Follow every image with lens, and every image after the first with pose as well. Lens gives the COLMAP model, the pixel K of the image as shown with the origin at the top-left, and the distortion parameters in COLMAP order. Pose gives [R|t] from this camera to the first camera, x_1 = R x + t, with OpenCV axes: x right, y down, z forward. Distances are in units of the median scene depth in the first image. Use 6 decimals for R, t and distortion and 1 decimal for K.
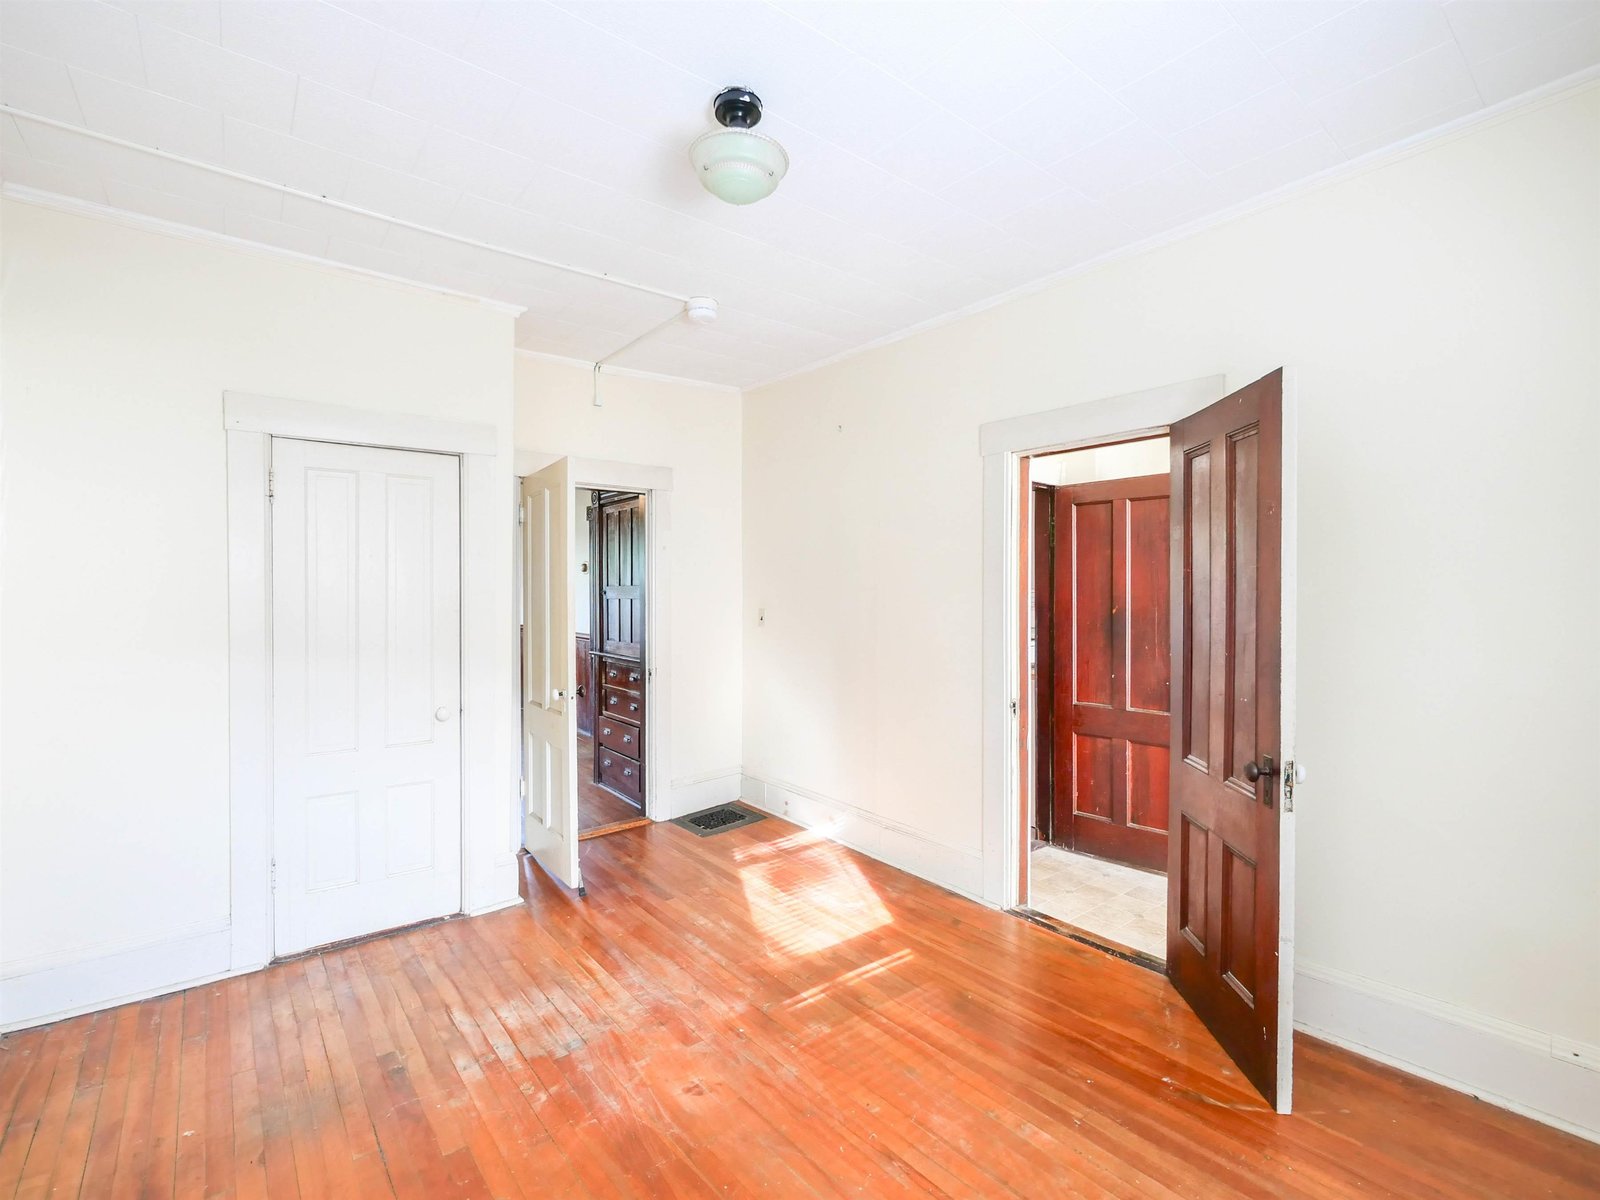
lens RADIAL K [[742.1, 0, 789.9], [0, 742.1, 600.8], [0, 0, 1]] dist [-0.002159, -0.000549]
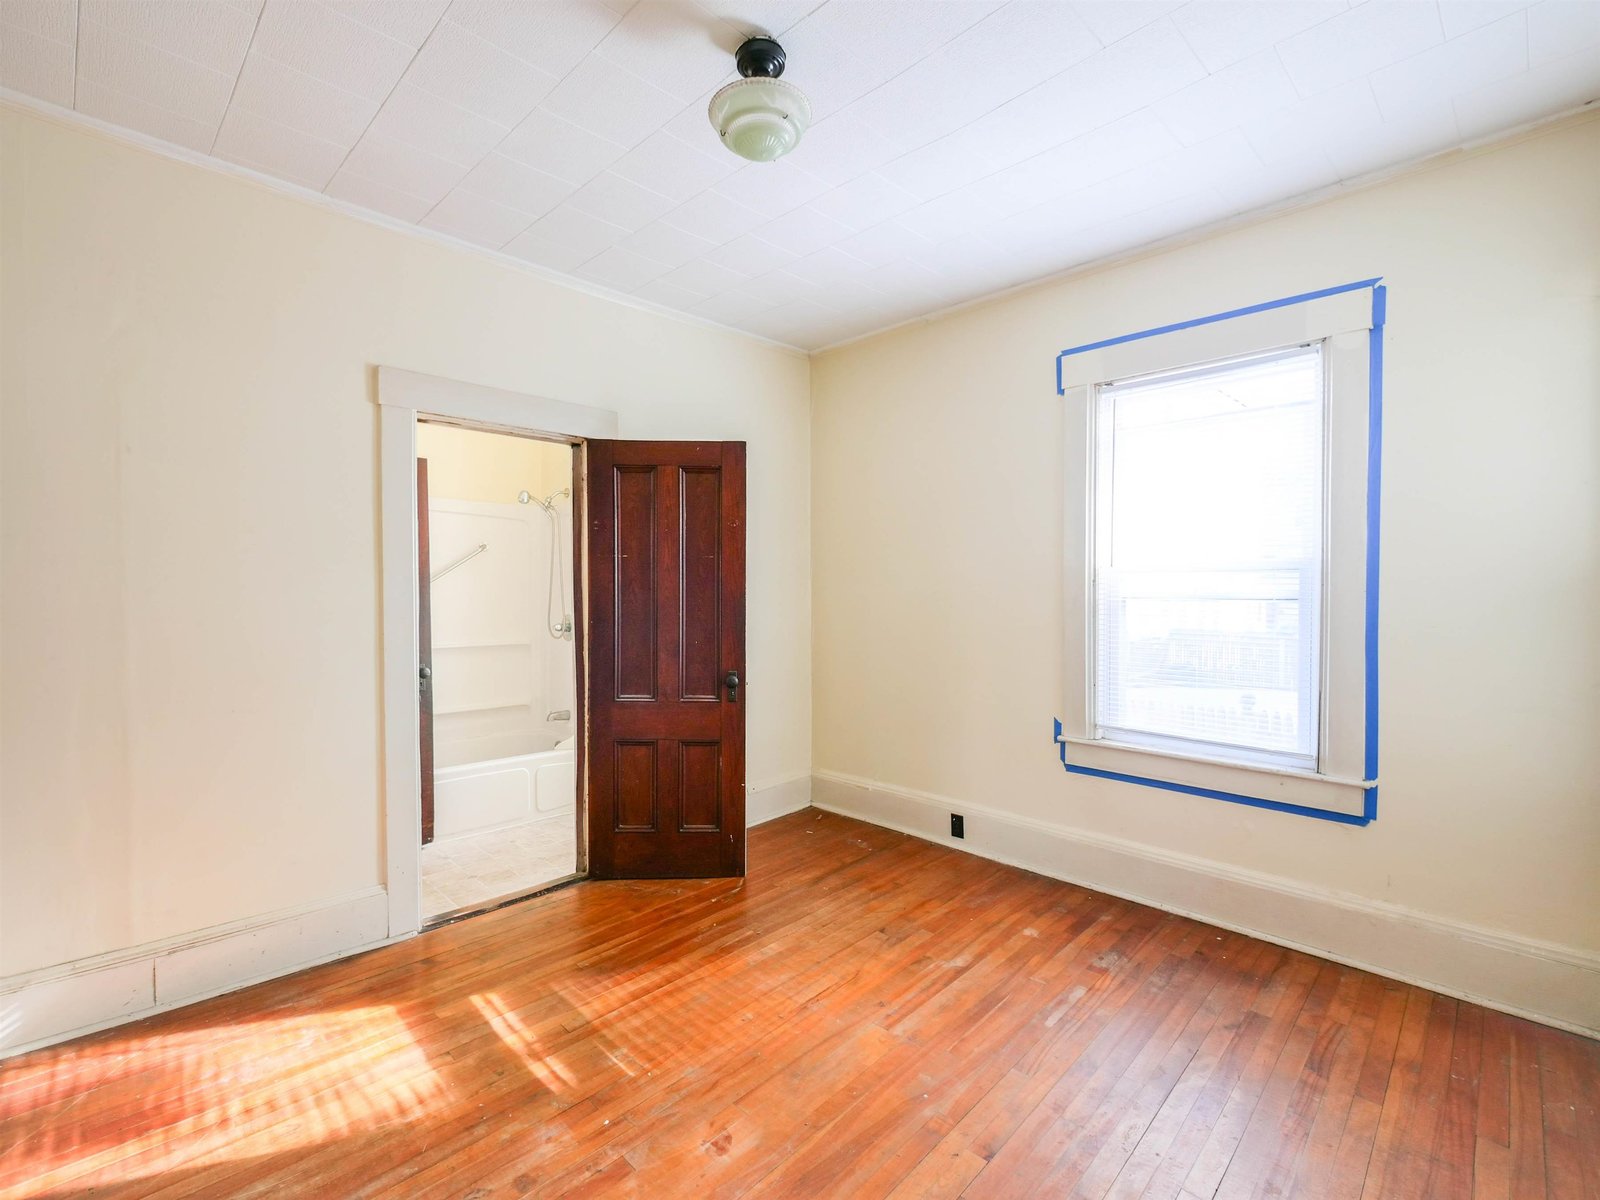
lens RADIAL K [[734.2, 0, 814.1], [0, 734.2, 600.2], [0, 0, 1]] dist [-0.001774, -0.000424]
pose [[-0.147810, -0.016456, 0.988879, -0.773495], [0.010673, 0.999777, 0.018233, 0.015536], [-0.988958, 0.013249, -0.147601, 0.807308]]
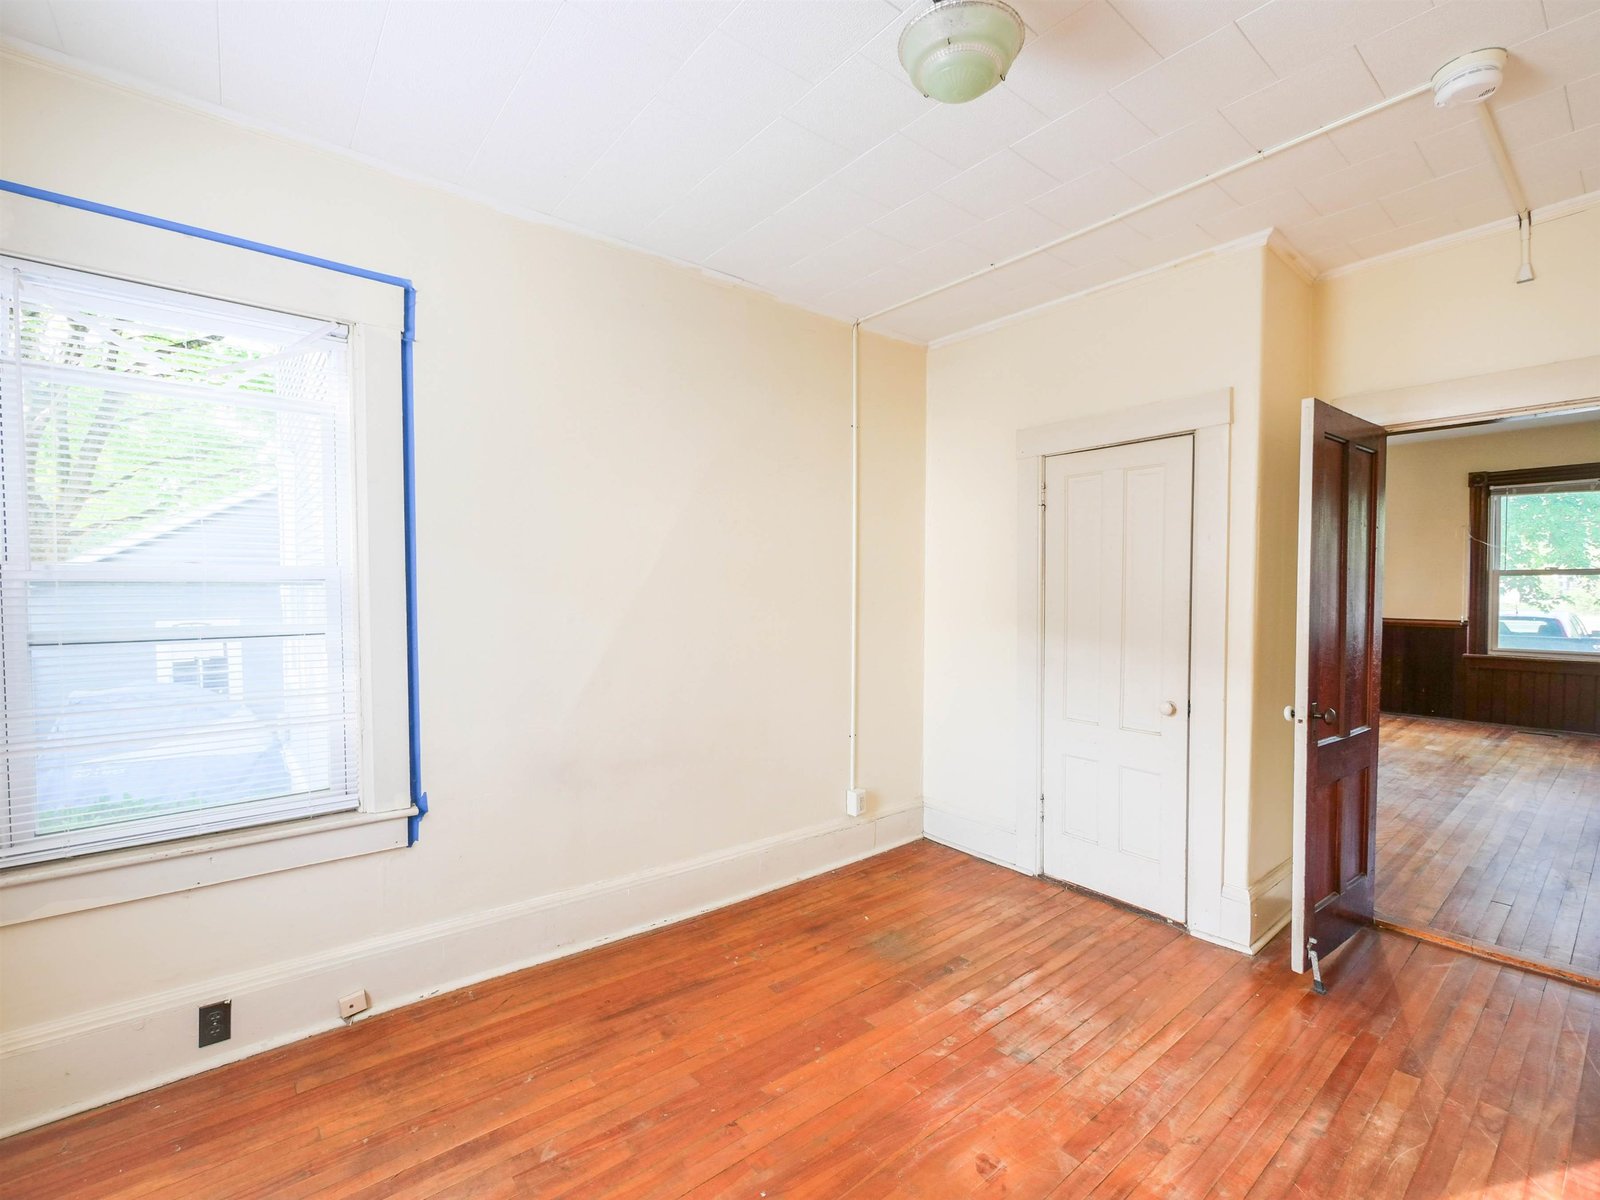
lens RADIAL K [[708.4, 0, 795.8], [0, 708.4, 605.5], [0, 0, 1]] dist [-0.002977, -0.000772]
pose [[0.016724, 0.031636, -0.999360, 0.527329], [-0.009658, 0.999458, 0.031478, -0.005976], [0.999813, 0.009126, 0.017020, 0.608156]]
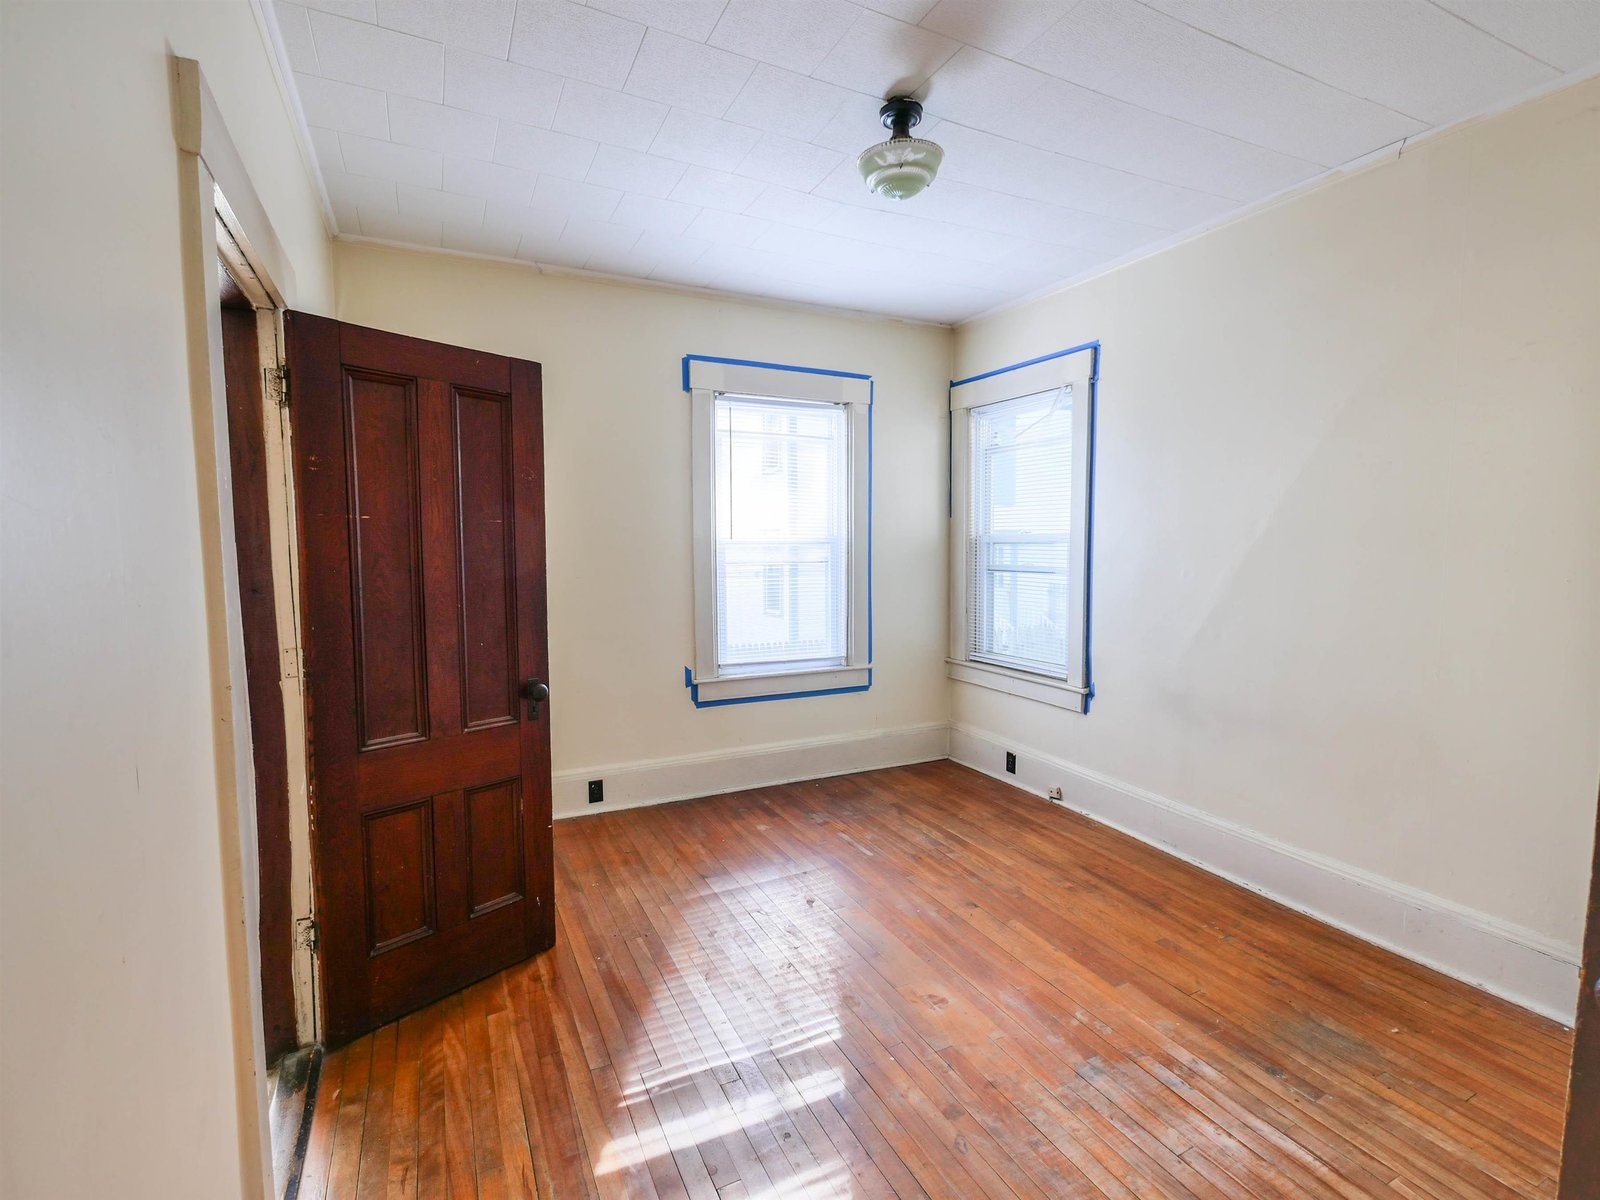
lens RADIAL K [[734.2, 0, 814.1], [0, 734.2, 600.2], [0, 0, 1]] dist [-0.001774, -0.000424]
pose [[-0.982741, -0.008011, 0.184814, -0.116620], [0.007985, 0.996294, 0.085641, -0.016597], [-0.184815, 0.085639, -0.979035, 1.628659]]
